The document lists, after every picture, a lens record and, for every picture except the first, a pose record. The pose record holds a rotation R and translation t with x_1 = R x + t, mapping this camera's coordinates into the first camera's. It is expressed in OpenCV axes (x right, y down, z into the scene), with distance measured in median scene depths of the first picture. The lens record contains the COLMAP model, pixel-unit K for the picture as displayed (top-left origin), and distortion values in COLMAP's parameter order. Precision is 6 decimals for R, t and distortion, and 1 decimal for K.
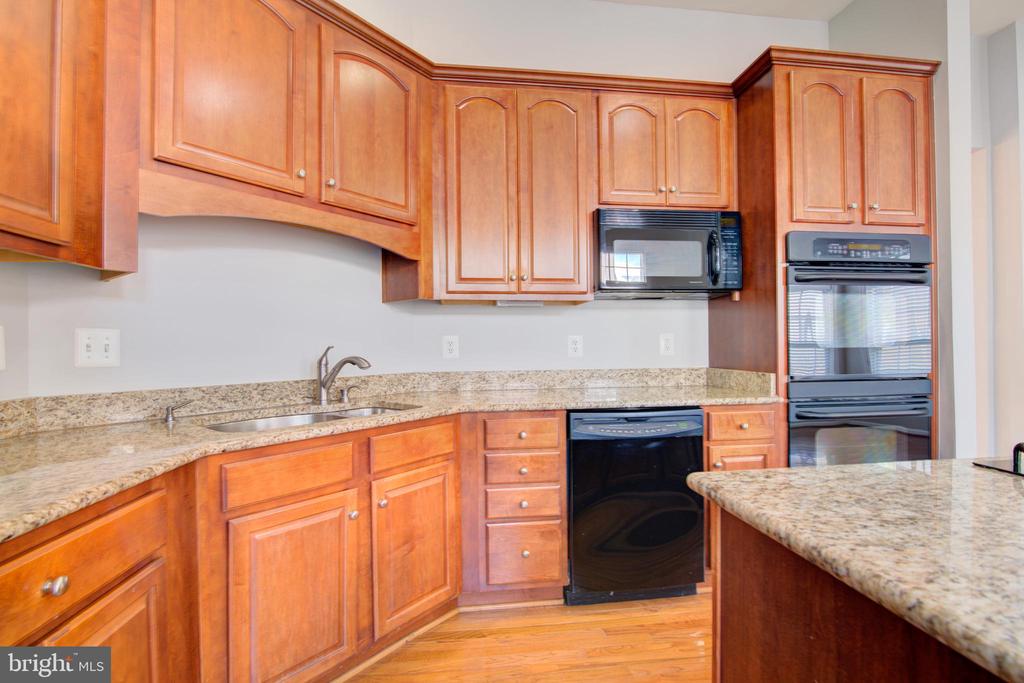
lens RADIAL K [[477.0, 0, 519.3], [0, 477.0, 344.9], [0, 0, 1]] dist [-0.015597, 0.000299]
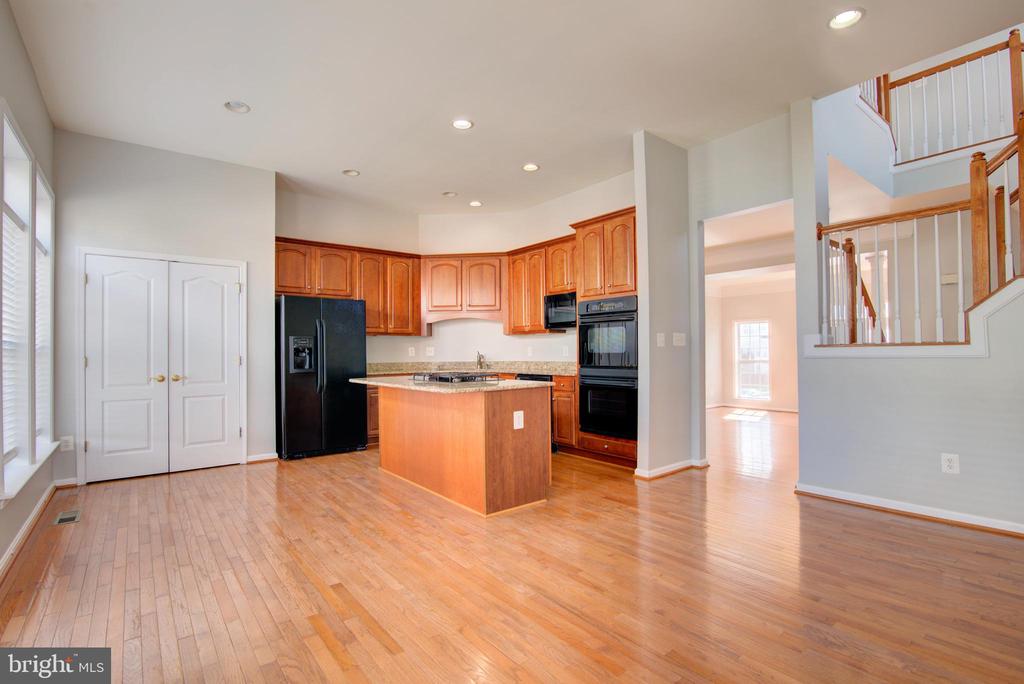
lens RADIAL K [[481.5, 0, 516.0], [0, 481.5, 347.7], [0, 0, 1]] dist [-0.020765, 0.000199]
pose [[0.520465, -0.002324, -0.853880, 2.326612], [0.006099, 0.999981, 0.000996, -0.020496], [0.853861, -0.005726, 0.520469, -0.457434]]
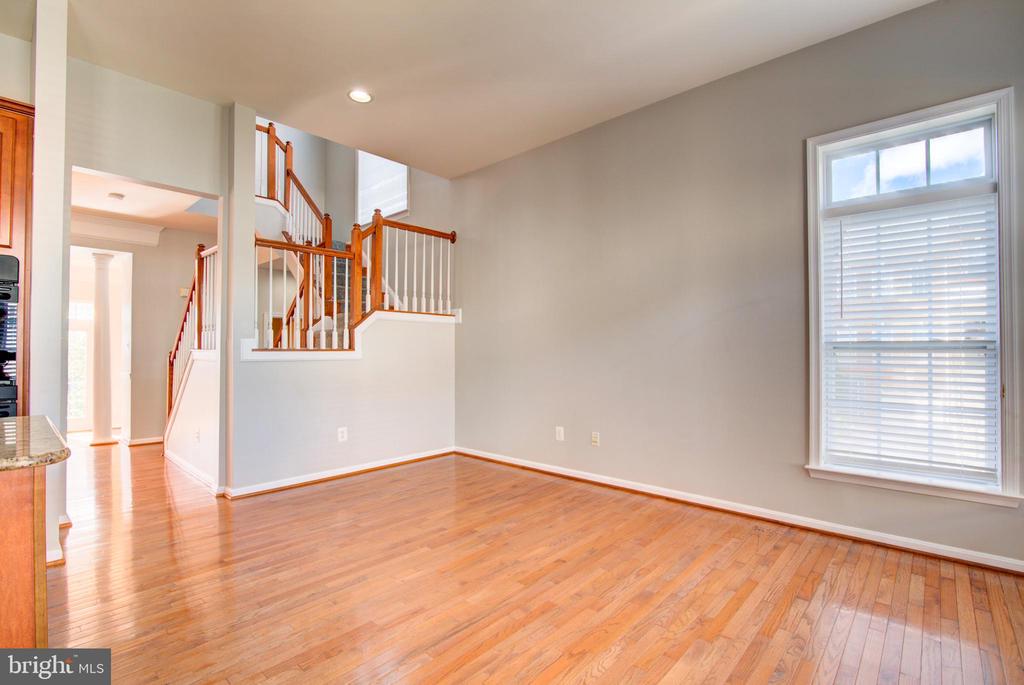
lens RADIAL K [[468.3, 0, 513.6], [0, 468.3, 347.5], [0, 0, 1]] dist [-0.018479, 0.000680]
pose [[0.758928, 0.017428, 0.650941, 1.075432], [-0.009185, 0.999829, -0.016060, -0.010429], [-0.651110, 0.006210, 0.758958, -0.599857]]
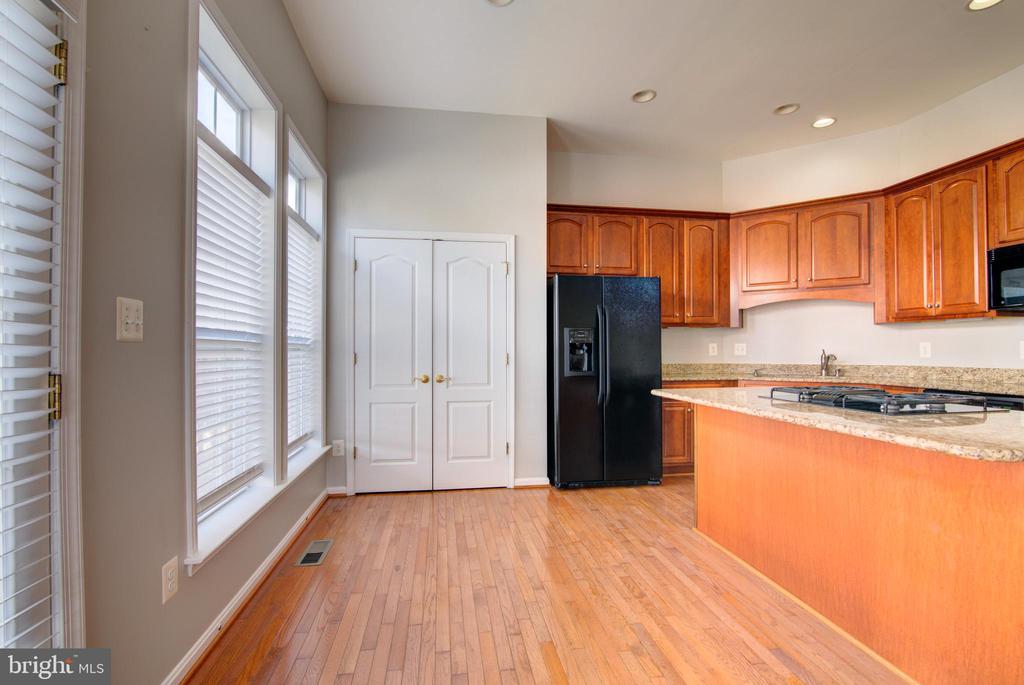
lens RADIAL K [[468.3, 0, 513.6], [0, 468.3, 347.5], [0, 0, 1]] dist [-0.018479, 0.000680]
pose [[0.028401, 0.002530, -0.999593, 1.510380], [0.003130, 0.999992, 0.002620, -0.013831], [0.999592, -0.003203, 0.028393, -0.422631]]
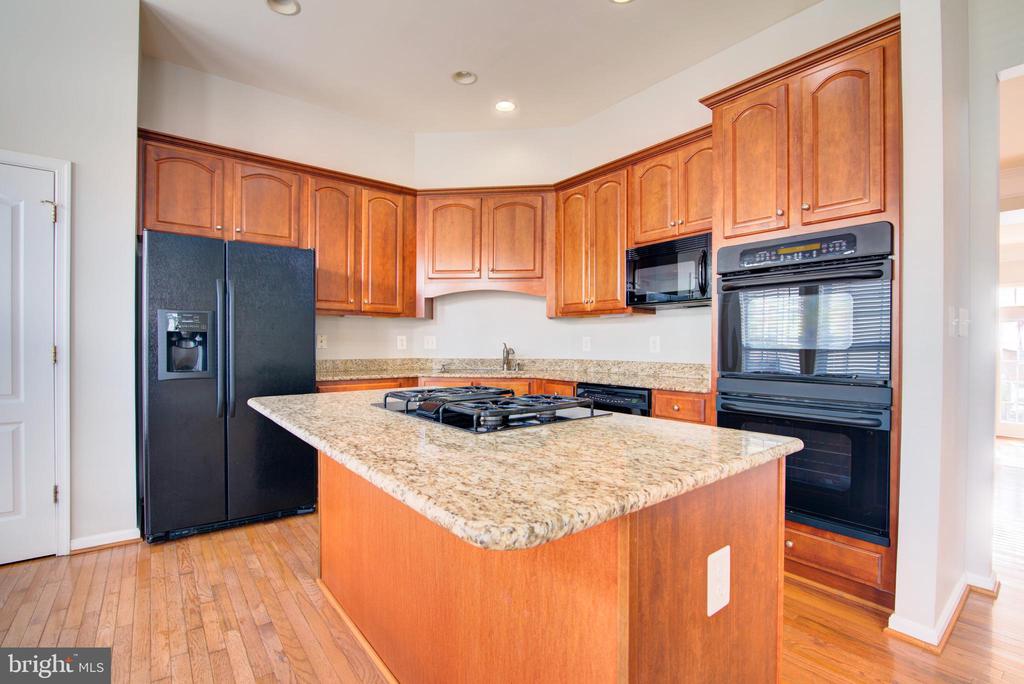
lens RADIAL K [[467.6, 0, 515.0], [0, 467.6, 346.7], [0, 0, 1]] dist [-0.021135, 0.000638]
pose [[0.515291, 0.014946, -0.856885, 1.260337], [-0.007184, 0.999888, 0.013120, -0.007661], [0.856985, -0.000605, 0.515341, -0.023239]]
